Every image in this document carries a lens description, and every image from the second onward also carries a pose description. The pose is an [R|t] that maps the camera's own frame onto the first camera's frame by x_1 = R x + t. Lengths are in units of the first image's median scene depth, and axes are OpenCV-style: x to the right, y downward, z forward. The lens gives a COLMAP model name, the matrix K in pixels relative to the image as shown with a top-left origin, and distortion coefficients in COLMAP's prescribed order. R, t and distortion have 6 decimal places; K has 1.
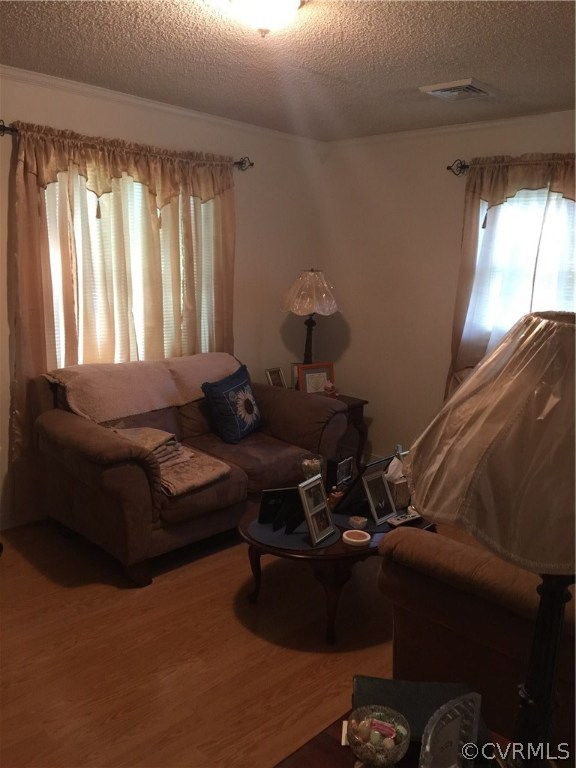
lens RADIAL K [[638.3, 0, 283.3], [0, 638.3, 382.5], [0, 0, 1]] dist [0.073414, -0.139618]
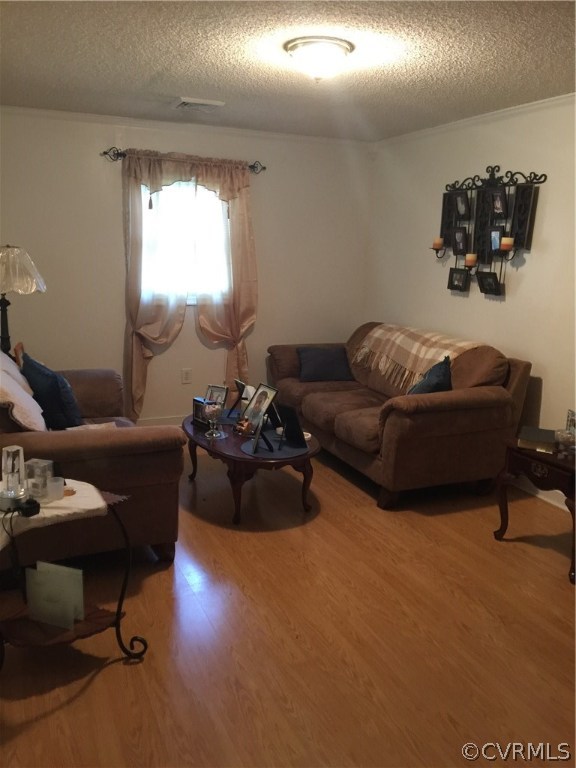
lens RADIAL K [[648.6, 0, 279.8], [0, 648.6, 377.0], [0, 0, 1]] dist [0.112638, -0.150730]
pose [[0.390470, -0.214986, 0.895162, -0.944187], [0.164363, 0.973008, 0.161986, -0.107165], [-0.905824, 0.083881, 0.415266, 0.336336]]
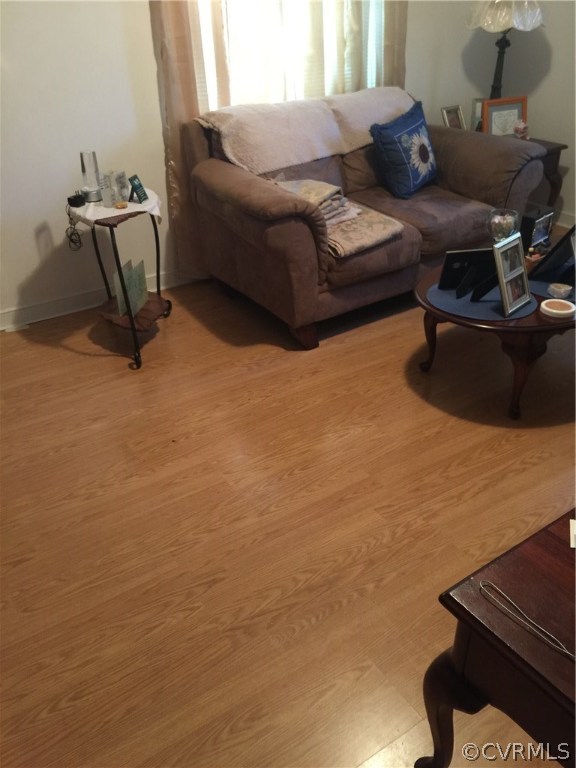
lens RADIAL K [[638.3, 0, 283.3], [0, 638.3, 382.5], [0, 0, 1]] dist [0.073414, -0.139618]
pose [[0.975640, 0.056875, -0.211876, -0.043523], [0.022531, 0.934723, 0.354663, 0.016864], [0.218217, -0.350797, 0.910672, 0.079651]]
